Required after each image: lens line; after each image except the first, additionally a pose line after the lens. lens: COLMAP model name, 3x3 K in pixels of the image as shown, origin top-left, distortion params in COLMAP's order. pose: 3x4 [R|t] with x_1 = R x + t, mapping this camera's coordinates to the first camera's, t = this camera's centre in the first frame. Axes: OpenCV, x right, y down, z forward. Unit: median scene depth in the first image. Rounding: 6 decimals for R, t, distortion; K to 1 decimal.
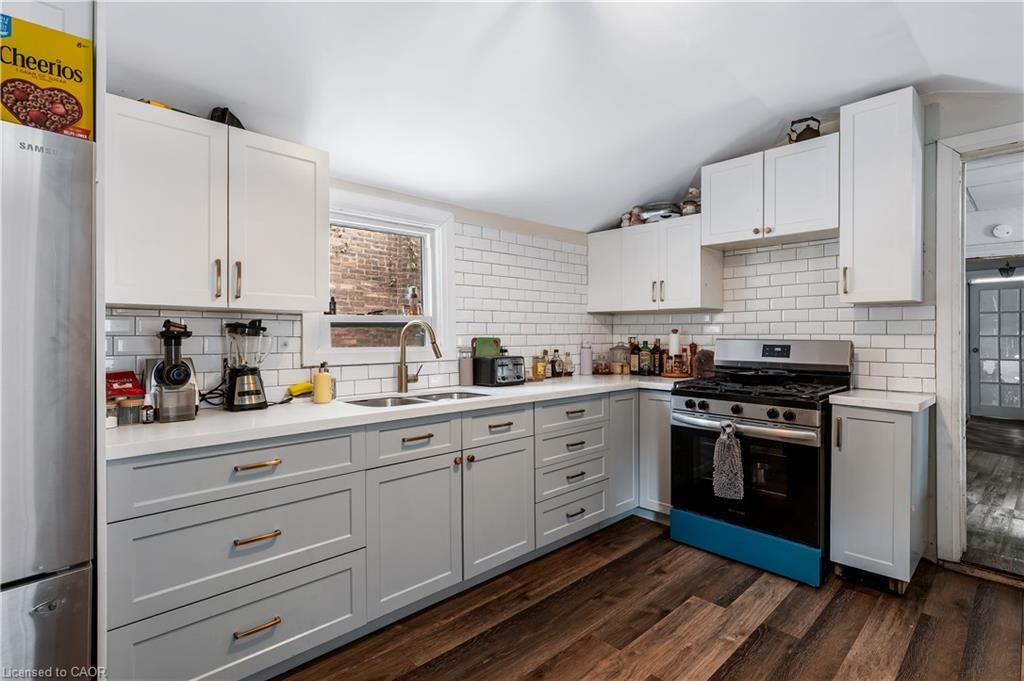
lens RADIAL K [[503.2, 0, 512.0], [0, 503.2, 340.5], [0, 0, 1]] dist [-0.000582, 0.000105]
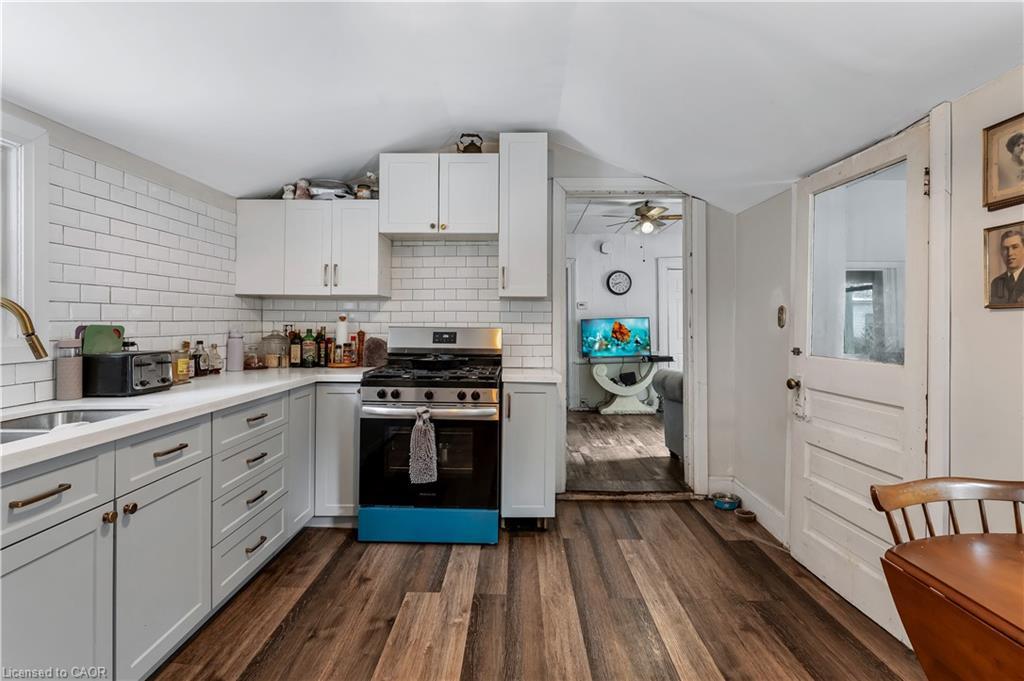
lens RADIAL K [[503.1, 0, 513.6], [0, 503.1, 315.0], [0, 0, 1]] dist [0.002483, -0.008417]
pose [[0.696759, 0.015247, 0.717143, -0.174439], [0.002889, 0.999706, -0.024062, -0.001906], [-0.717300, 0.018838, 0.696510, 0.148067]]
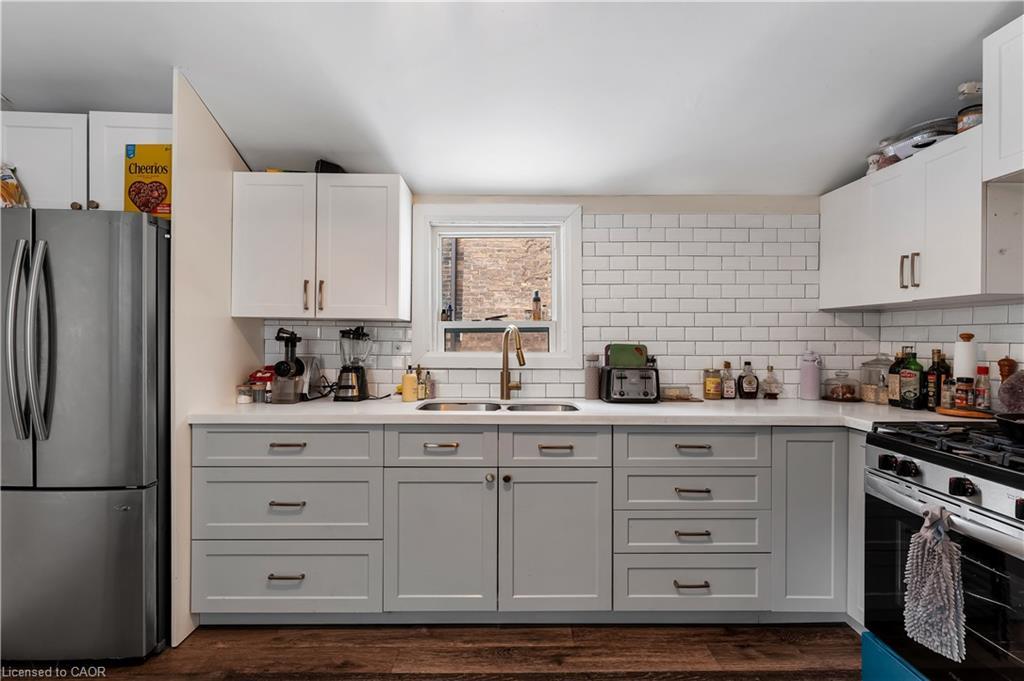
lens RADIAL K [[503.2, 0, 512.0], [0, 503.2, 340.5], [0, 0, 1]] dist [-0.000582, 0.000105]
pose [[0.725749, 0.005961, -0.687934, 0.457582], [-0.013498, 0.999893, -0.005576, -0.005465], [0.687828, 0.013332, 0.725752, 0.295393]]
